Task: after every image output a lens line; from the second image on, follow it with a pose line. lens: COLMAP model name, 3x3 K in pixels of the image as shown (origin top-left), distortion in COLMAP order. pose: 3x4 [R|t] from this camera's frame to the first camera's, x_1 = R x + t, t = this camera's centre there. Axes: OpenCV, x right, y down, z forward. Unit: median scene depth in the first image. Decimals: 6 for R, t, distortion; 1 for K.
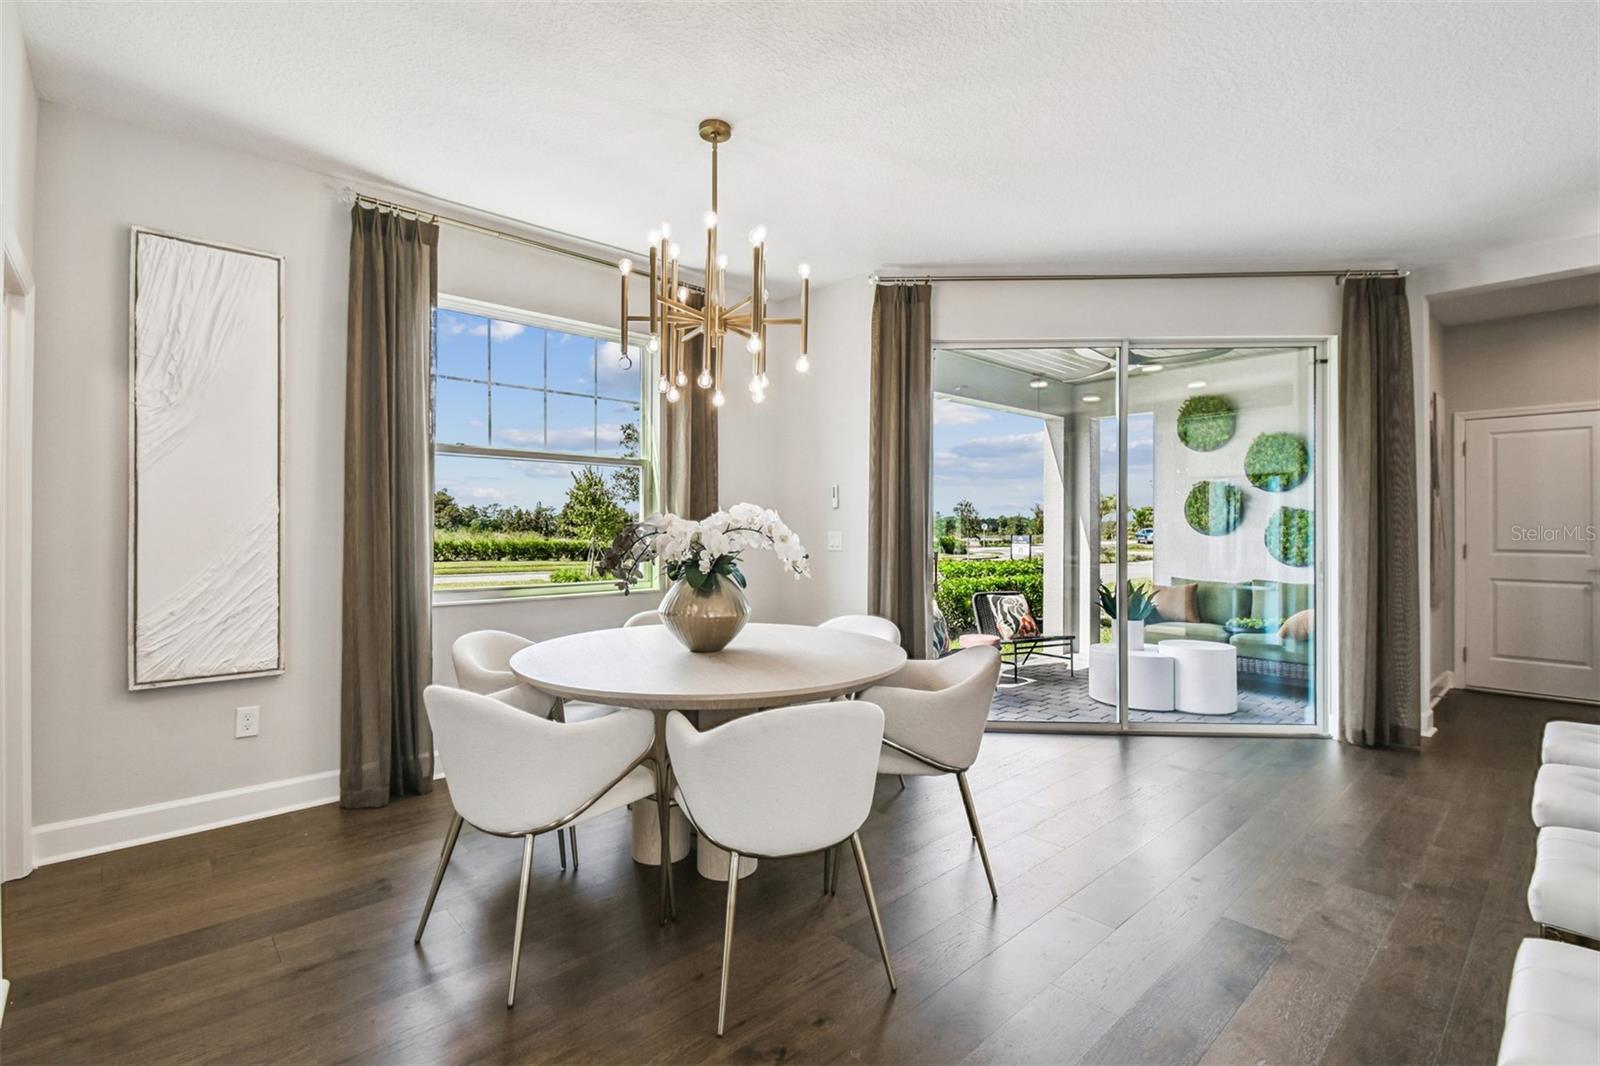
lens RADIAL K [[731.7, 0, 801.5], [0, 731.7, 524.0], [0, 0, 1]] dist [0.007375, -0.000298]
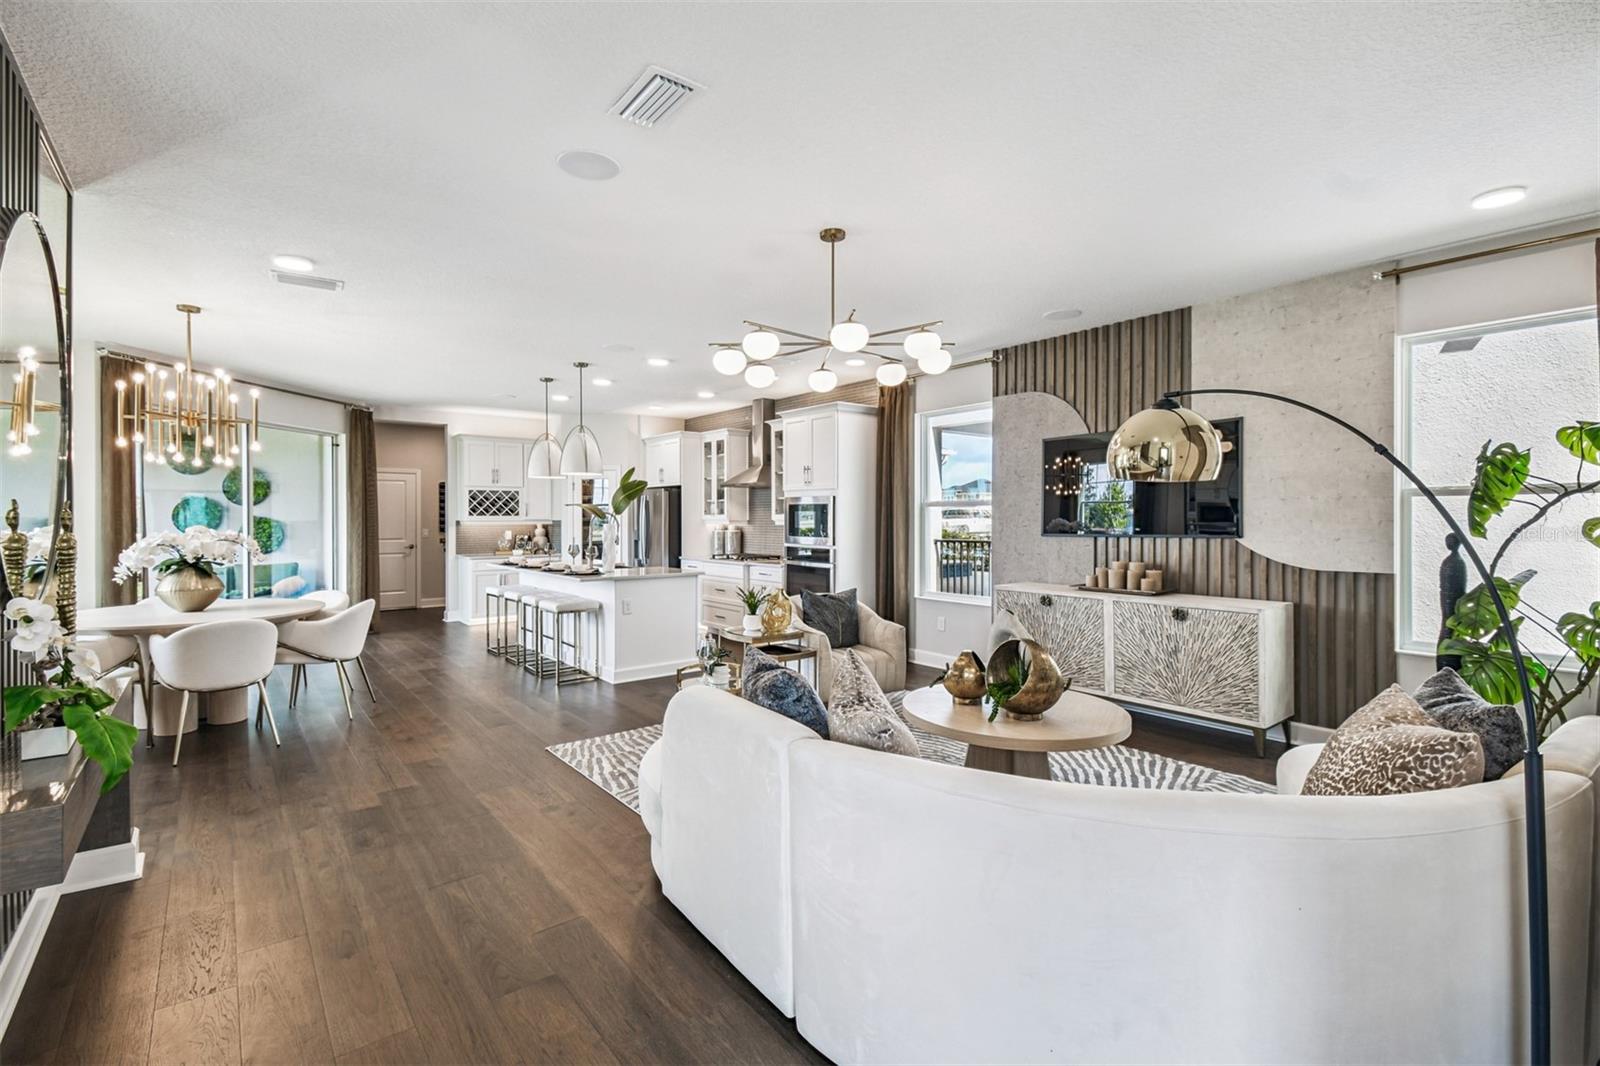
lens RADIAL K [[714.8, 0, 788.7], [0, 714.8, 533.2], [0, 0, 1]] dist [0.026664, -0.016660]
pose [[0.077271, -0.024016, 0.996721, -1.118397], [-0.001148, 0.999707, 0.024177, -0.035703], [-0.997009, -0.003012, 0.077221, -0.344472]]
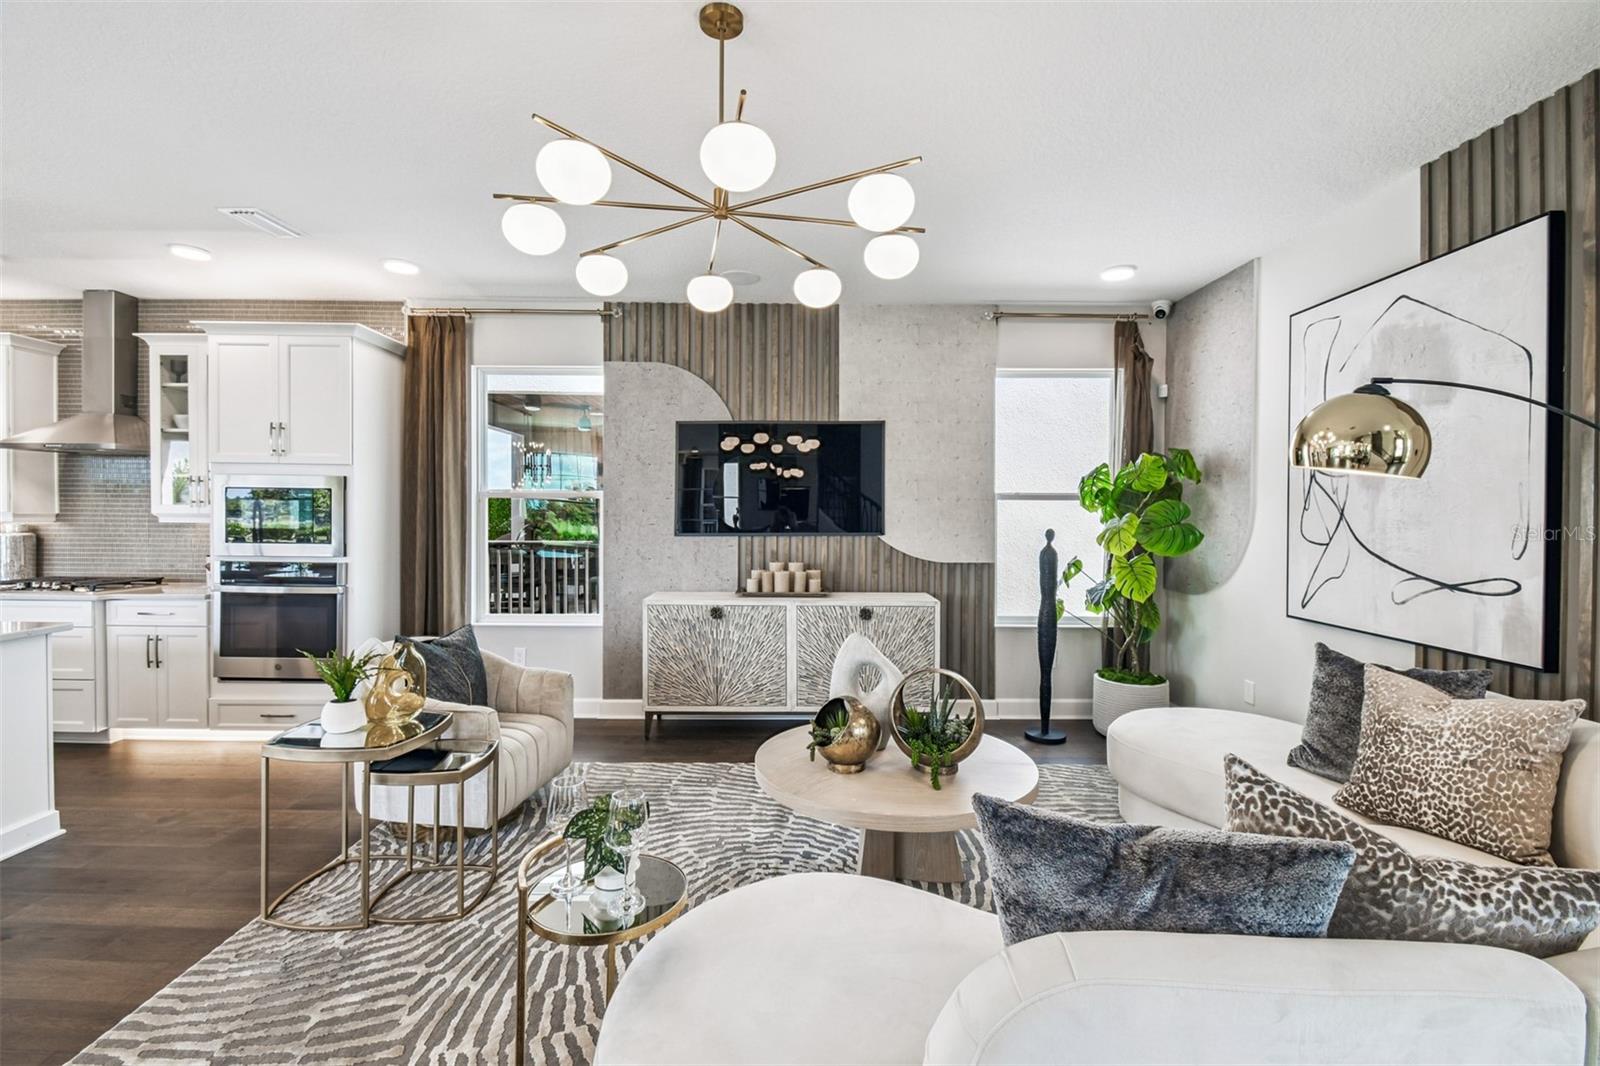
lens RADIAL K [[711.4, 0, 799.5], [0, 711.4, 524.3], [0, 0, 1]] dist [0.025276, -0.020419]
pose [[-0.742961, -0.017029, 0.669118, -0.656719], [-0.010889, 0.999852, 0.013355, -0.033859], [-0.669246, 0.002636, -0.743036, -0.018070]]
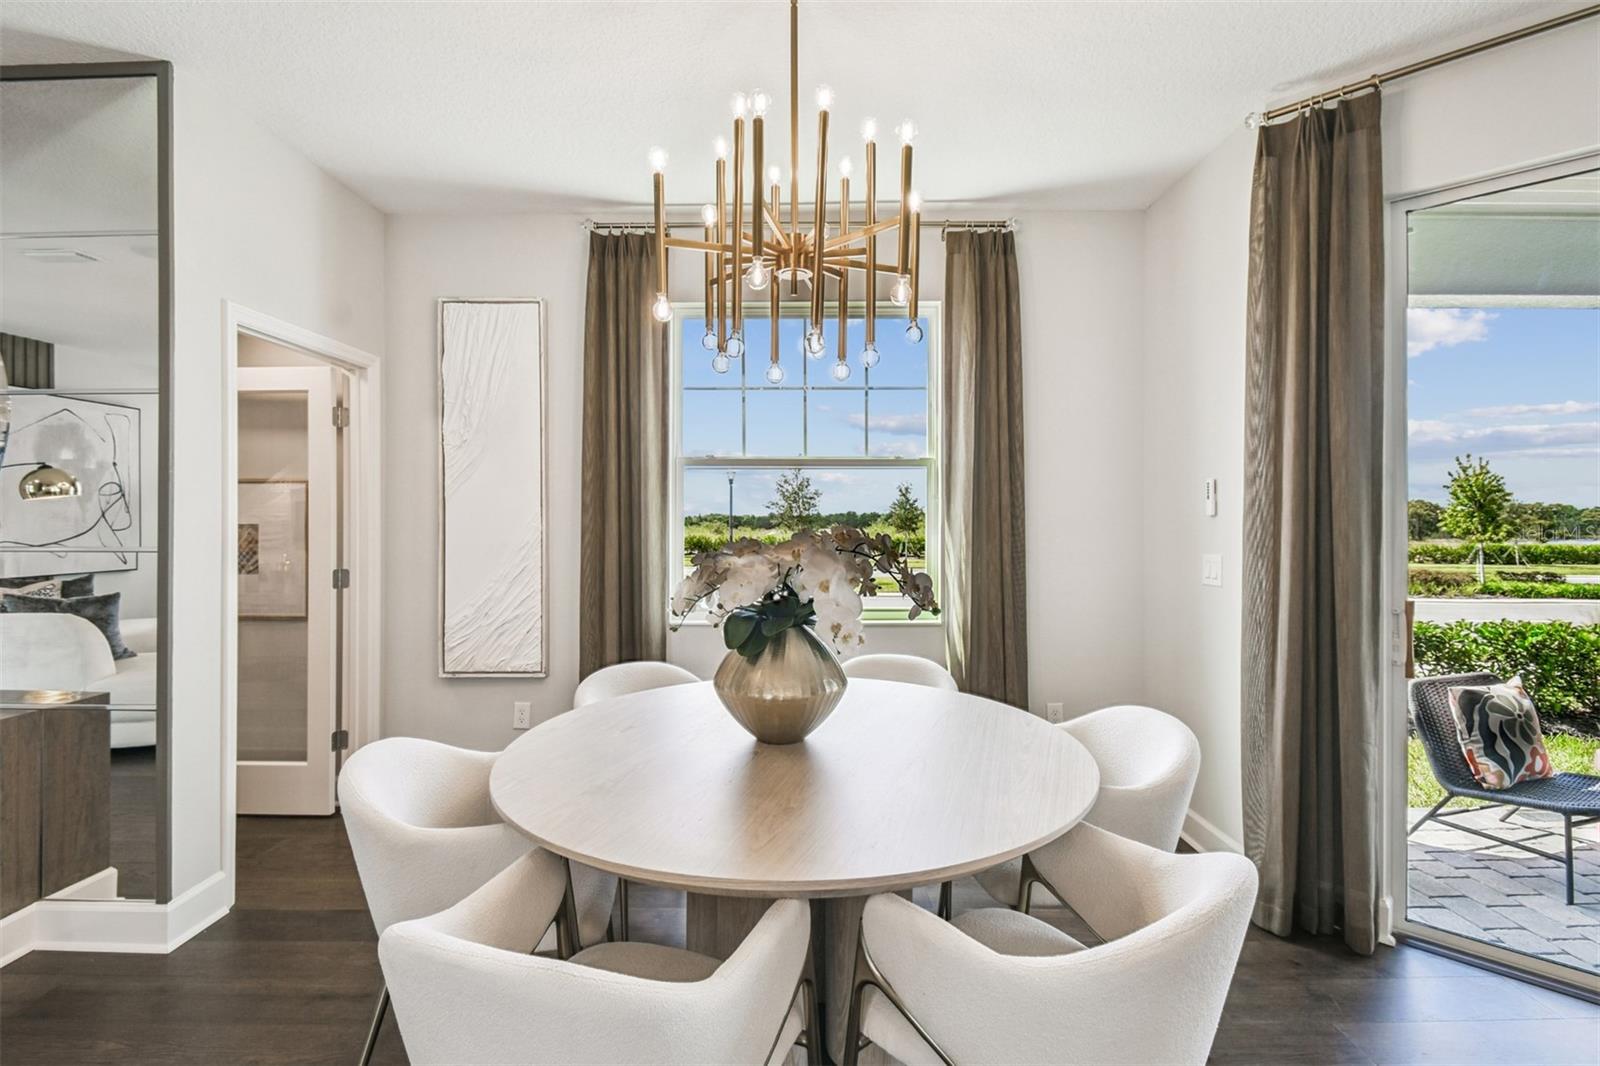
lens RADIAL K [[721.0, 0, 799.0], [0, 721.0, 521.6], [0, 0, 1]] dist [0.020176, -0.008207]
pose [[0.735634, -0.002974, -0.677373, 0.222557], [0.004856, 0.999988, 0.000884, -0.020340], [0.677362, -0.003940, 0.735640, 0.330559]]
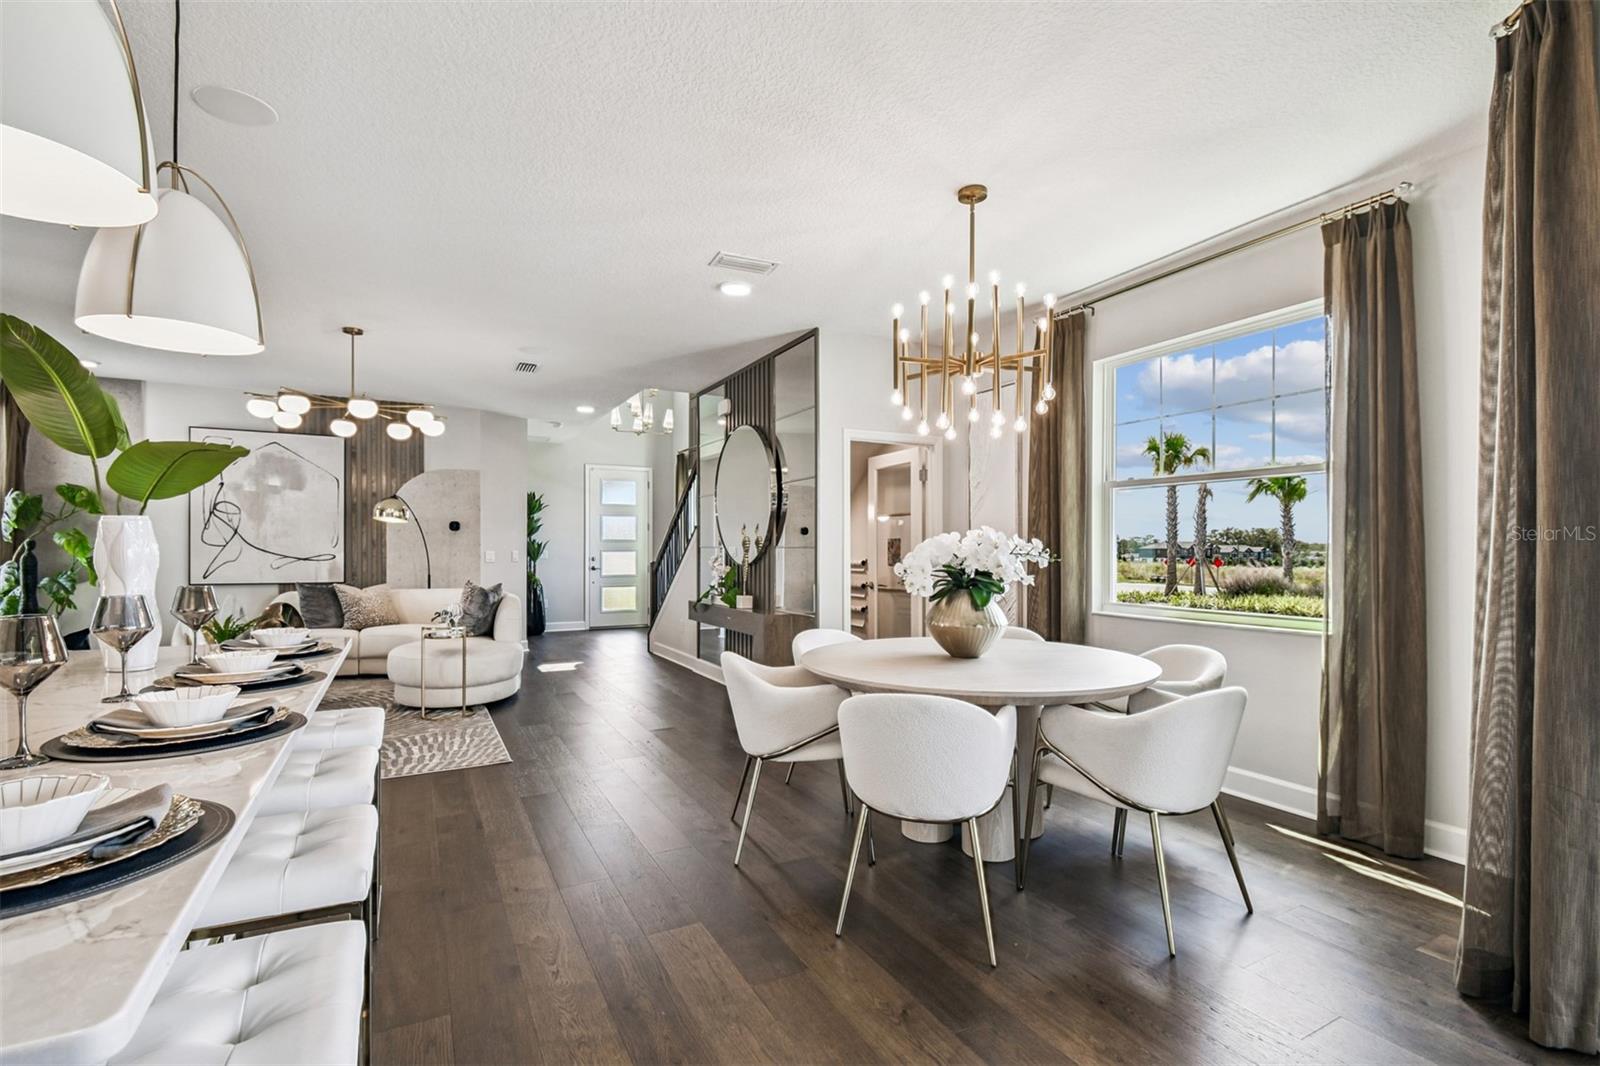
lens RADIAL K [[720.7, 0, 793.7], [0, 720.7, 545.3], [0, 0, 1]] dist [0.013665, -0.012658]
pose [[-0.254617, -0.007941, -0.967009, 0.663732], [0.000388, 0.999965, -0.008313, 0.004586], [0.967042, -0.002492, -0.254605, 0.670377]]
